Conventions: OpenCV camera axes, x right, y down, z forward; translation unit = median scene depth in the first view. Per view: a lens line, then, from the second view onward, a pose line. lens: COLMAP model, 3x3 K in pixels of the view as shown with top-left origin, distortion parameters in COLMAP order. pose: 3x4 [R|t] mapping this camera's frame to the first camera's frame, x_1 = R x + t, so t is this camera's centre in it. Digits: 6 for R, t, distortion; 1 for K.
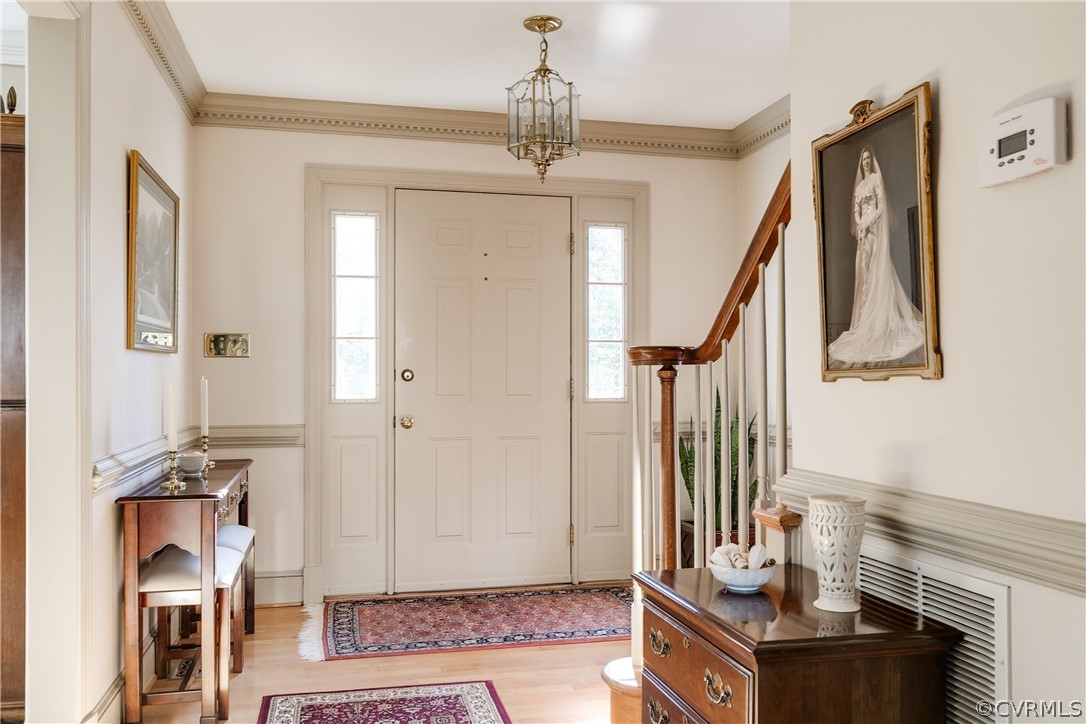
lens RADIAL K [[883.9, 0, 543.0], [0, 883.9, 362.3], [0, 0, 1]] dist [-0.004313, -0.000107]
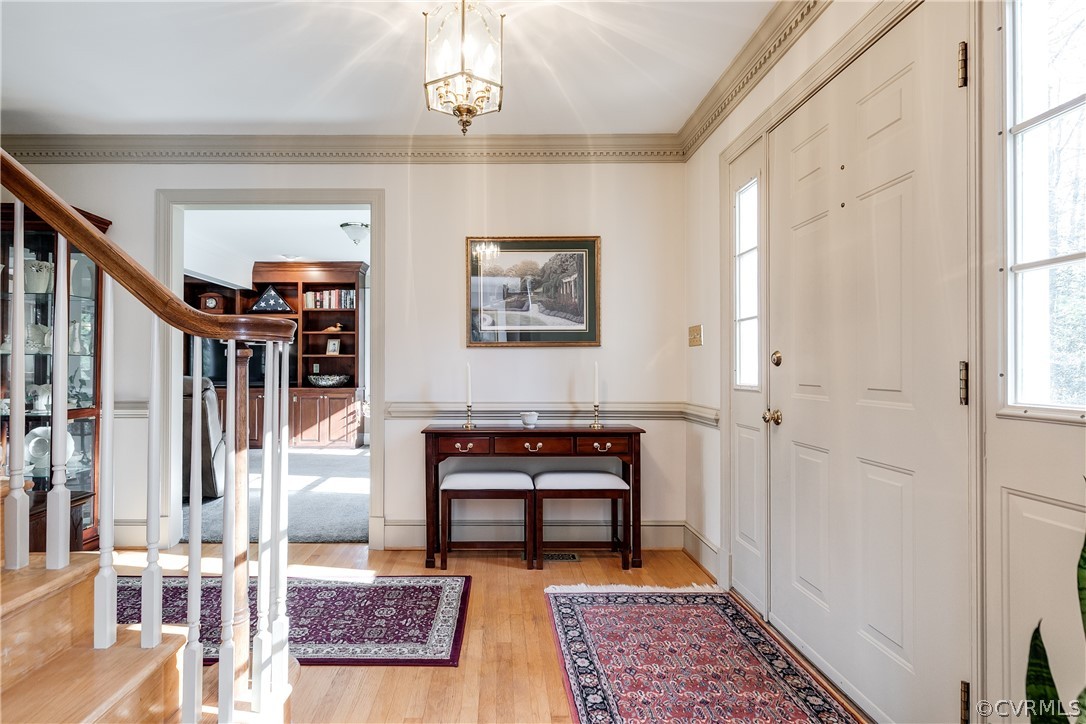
lens RADIAL K [[516.0, 0, 492.8], [0, 516.0, 363.4], [0, 0, 1]] dist [-0.000316, -0.000102]
pose [[-0.233152, -0.010639, -0.972382, 0.370085], [0.009785, 0.999864, -0.013286, 0.022954], [0.972391, -0.012612, -0.233016, 0.878111]]
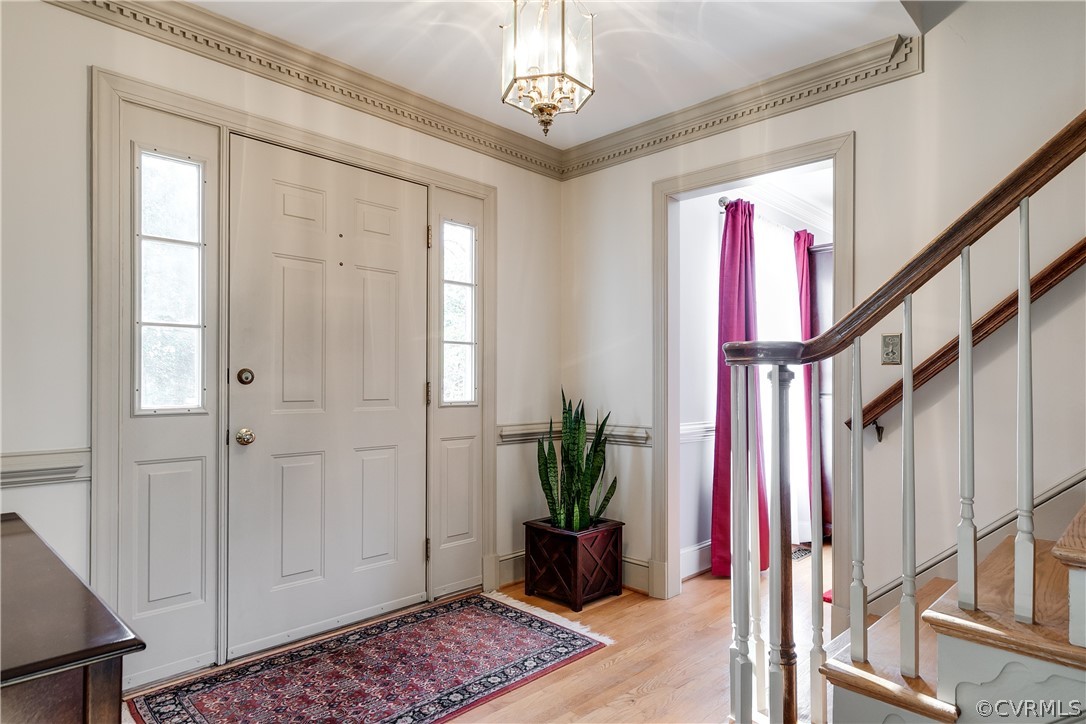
lens RADIAL K [[627.6, 0, 543.1], [0, 627.6, 372.7], [0, 0, 1]] dist [0.004090, 0.002714]
pose [[0.843914, 0.008855, 0.536406, -0.235326], [-0.010447, 0.999945, -0.000070, 0.008481], [-0.536377, -0.005545, 0.843960, 0.400599]]
